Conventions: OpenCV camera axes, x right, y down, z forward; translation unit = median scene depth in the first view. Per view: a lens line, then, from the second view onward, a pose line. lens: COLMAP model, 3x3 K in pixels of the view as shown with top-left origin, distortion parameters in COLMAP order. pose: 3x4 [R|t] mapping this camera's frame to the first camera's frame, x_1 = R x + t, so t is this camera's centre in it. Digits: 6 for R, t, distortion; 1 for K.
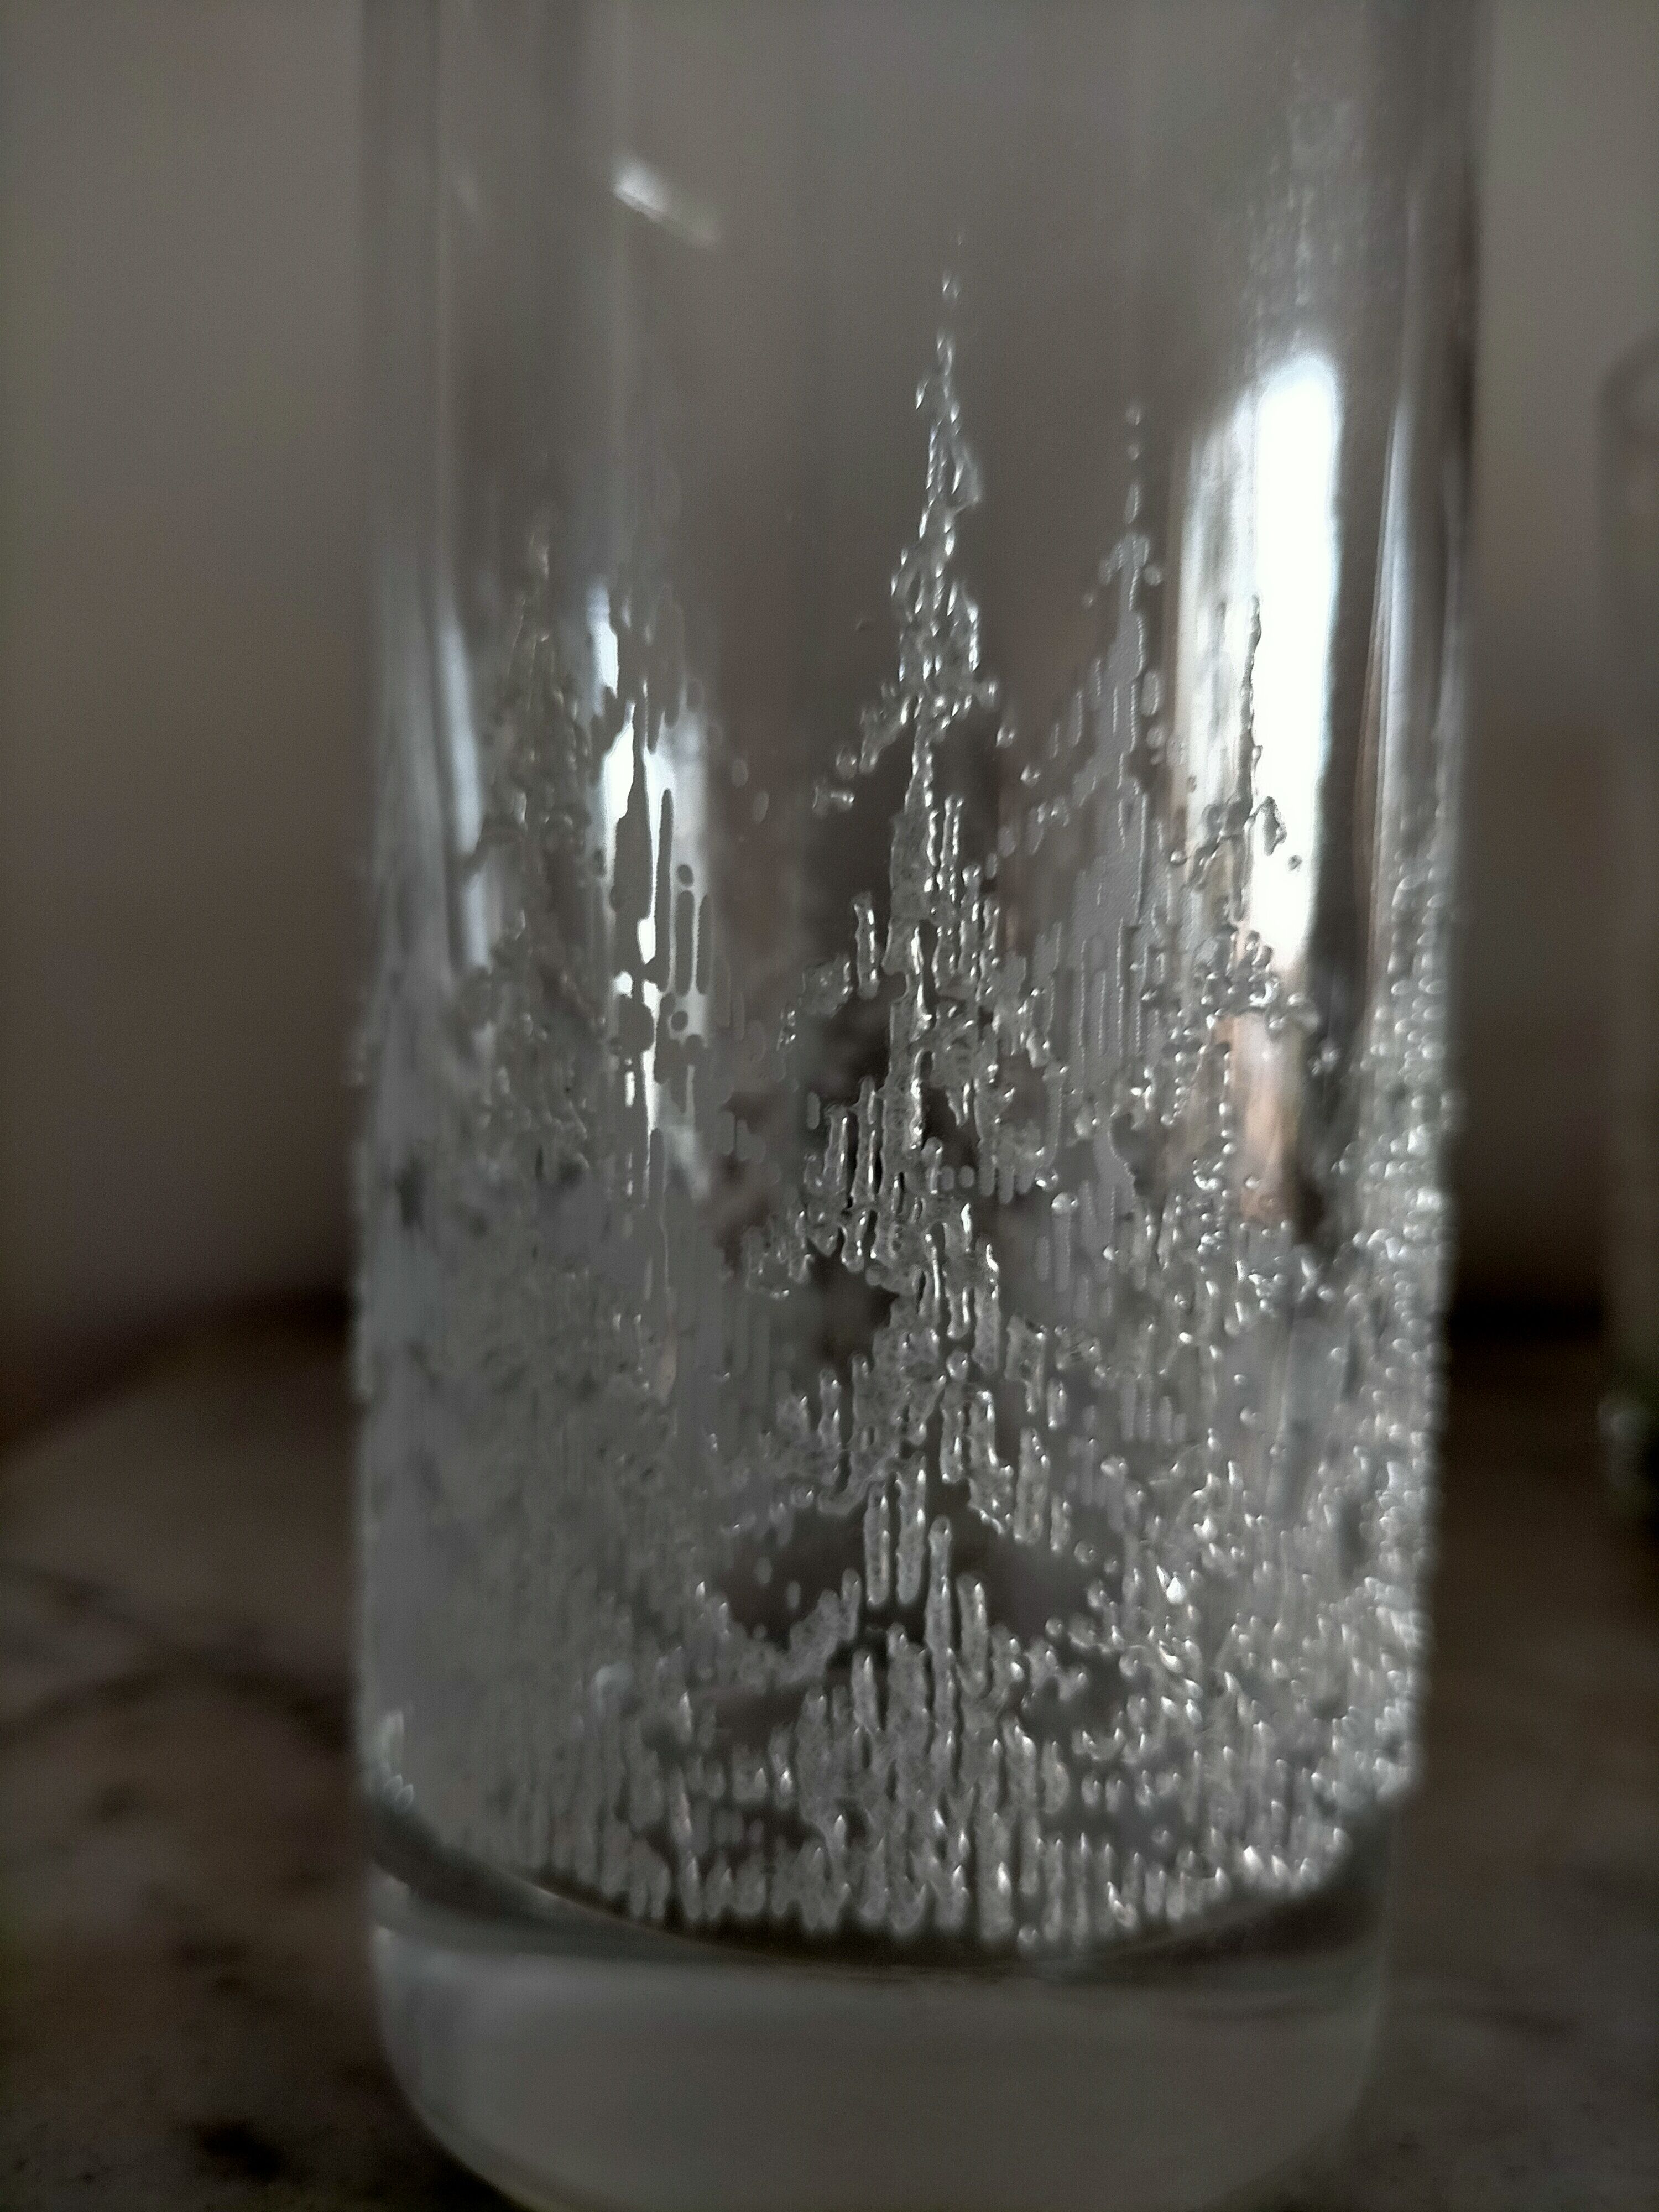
lens RADIAL K [[1792.2, 0, 829.5], [0, 1792.2, 1106.0], [0, 0, 1]] dist [0.067770, -0.316839]
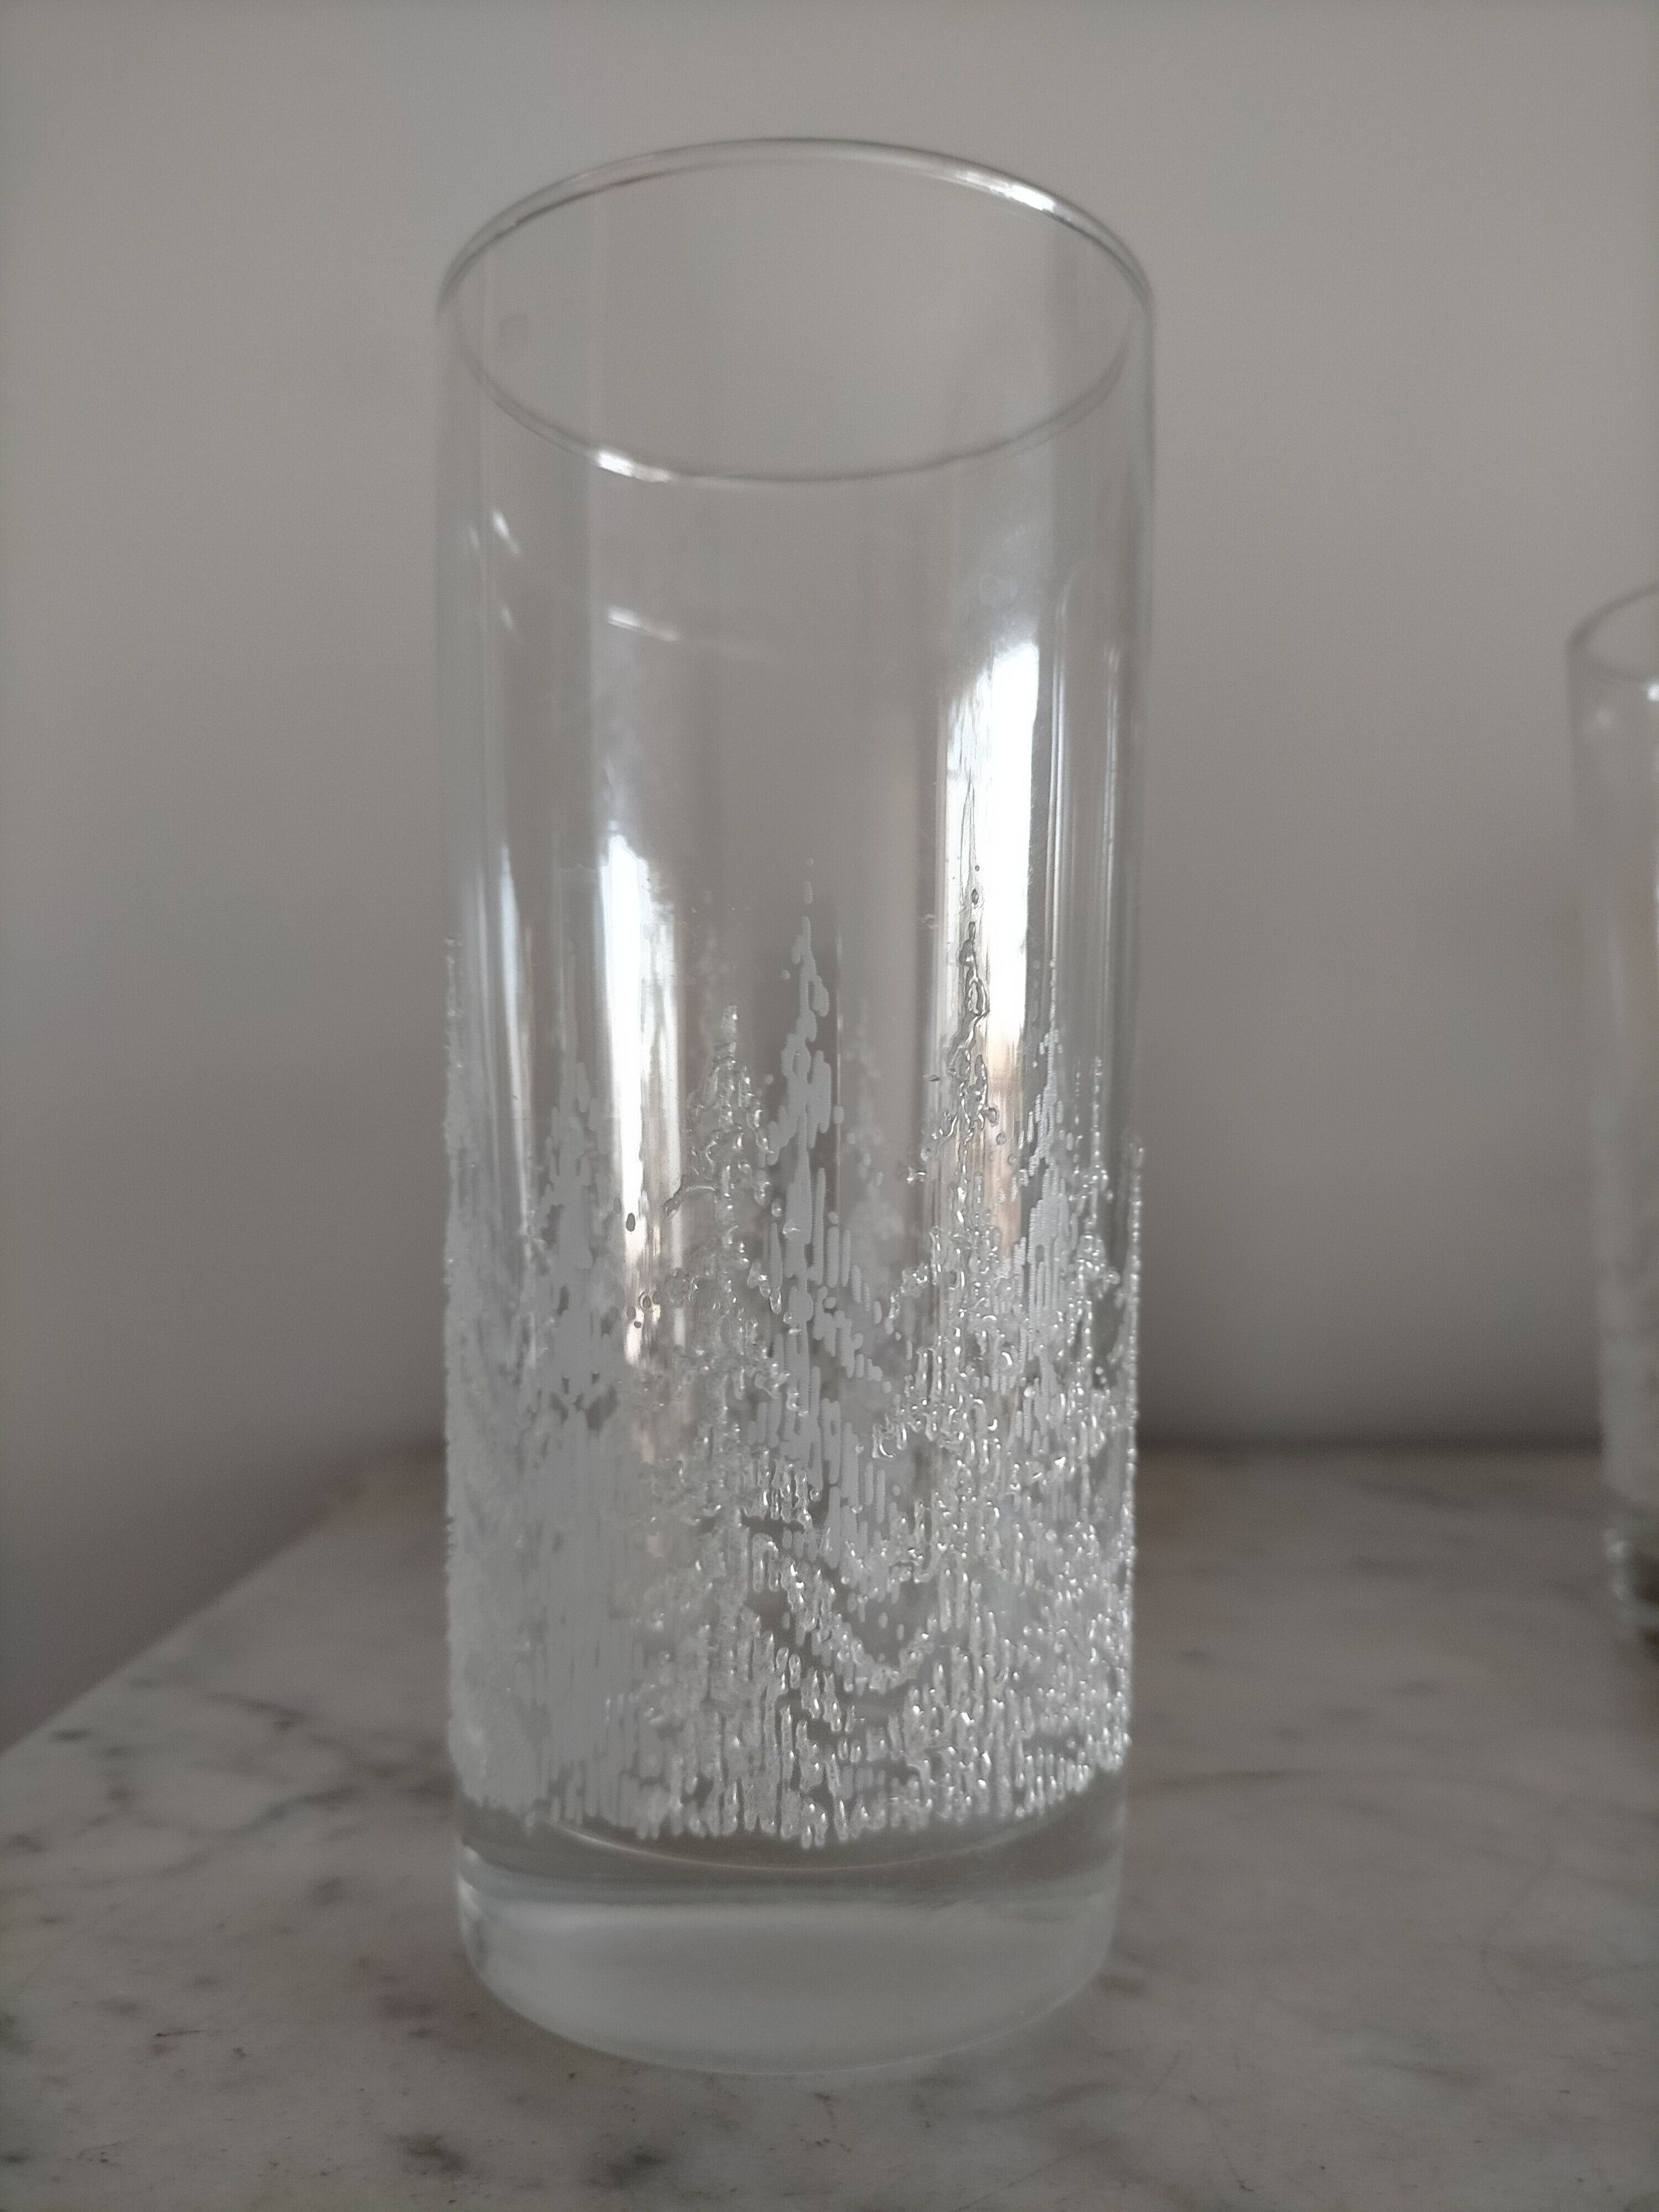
lens RADIAL K [[1770.4, 0, 829.5], [0, 1770.4, 1106.0], [0, 0, 1]] dist [0.010064, -0.003187]
pose [[0.897361, -0.003959, 0.441279, -0.827423], [0.038102, 0.996921, -0.068538, -0.117432], [-0.439649, 0.078317, 0.894749, -0.533104]]
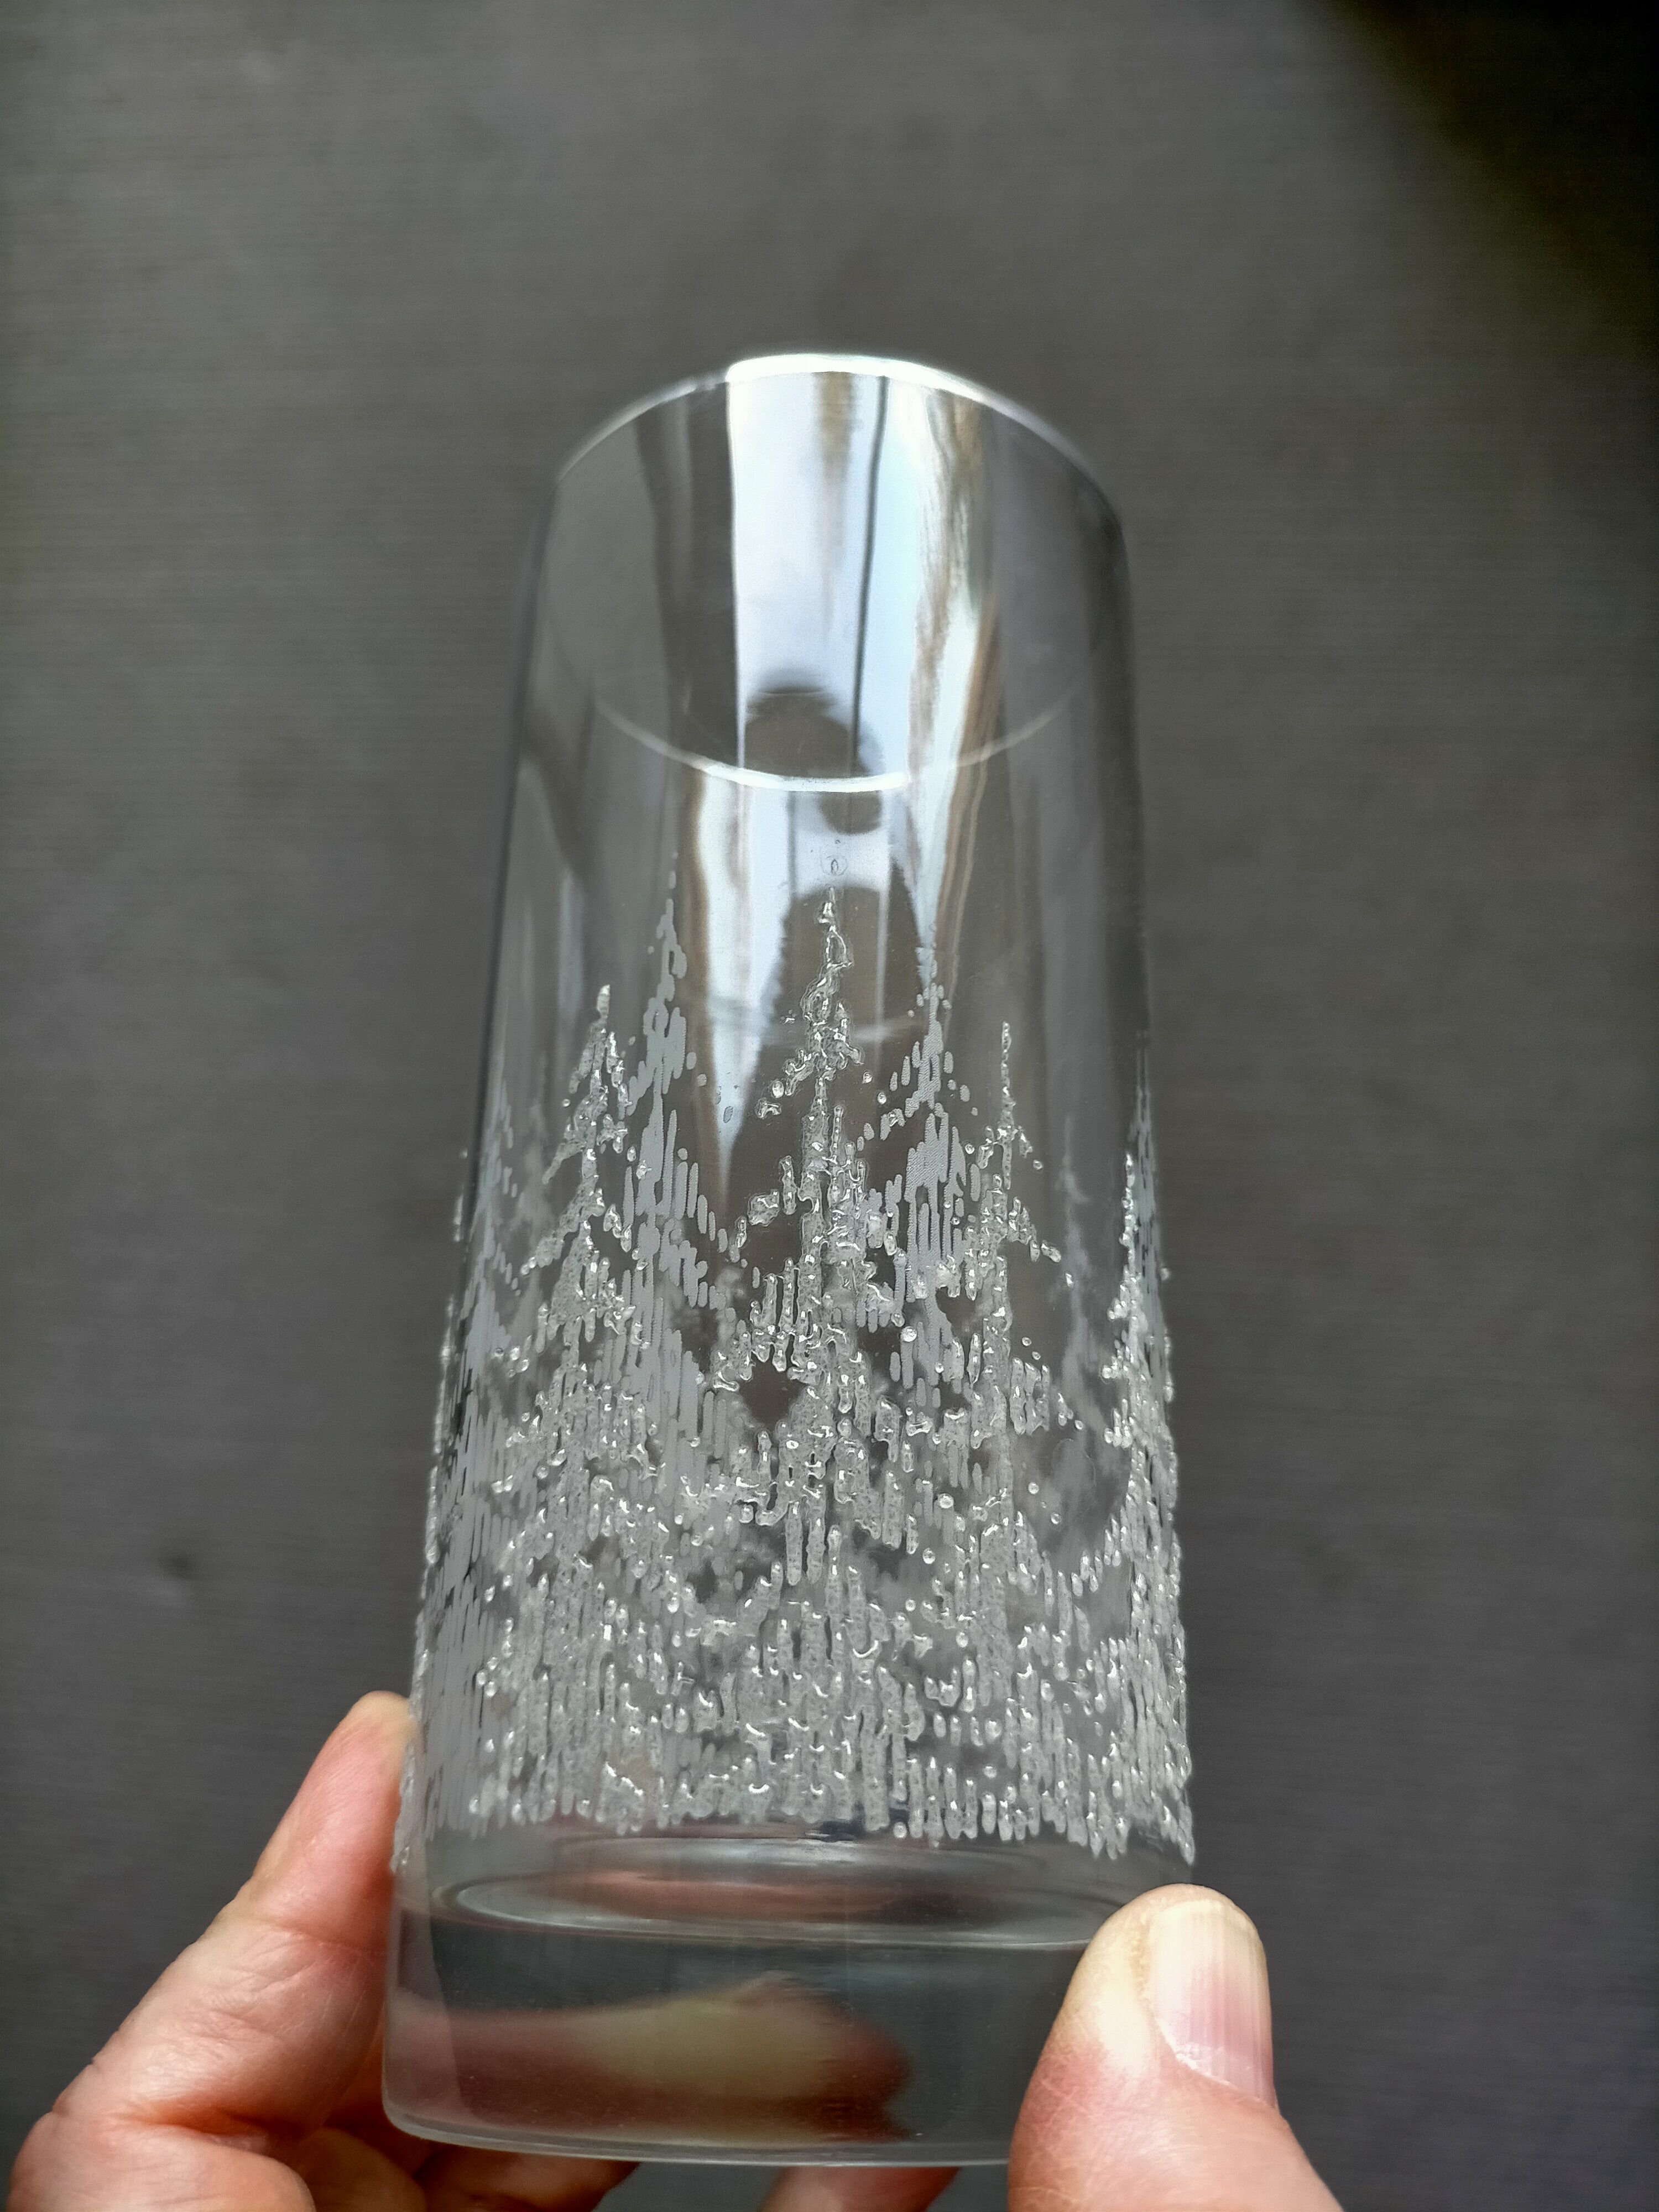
lens RADIAL K [[1770.4, 0, 829.5], [0, 1770.4, 1106.0], [0, 0, 1]] dist [0.010064, -0.003187]
pose [[0.999007, 0.015627, 0.041734, -0.011664], [0.006662, 0.873610, -0.486581, 0.649743], [-0.044063, 0.486376, 0.872638, -0.506887]]
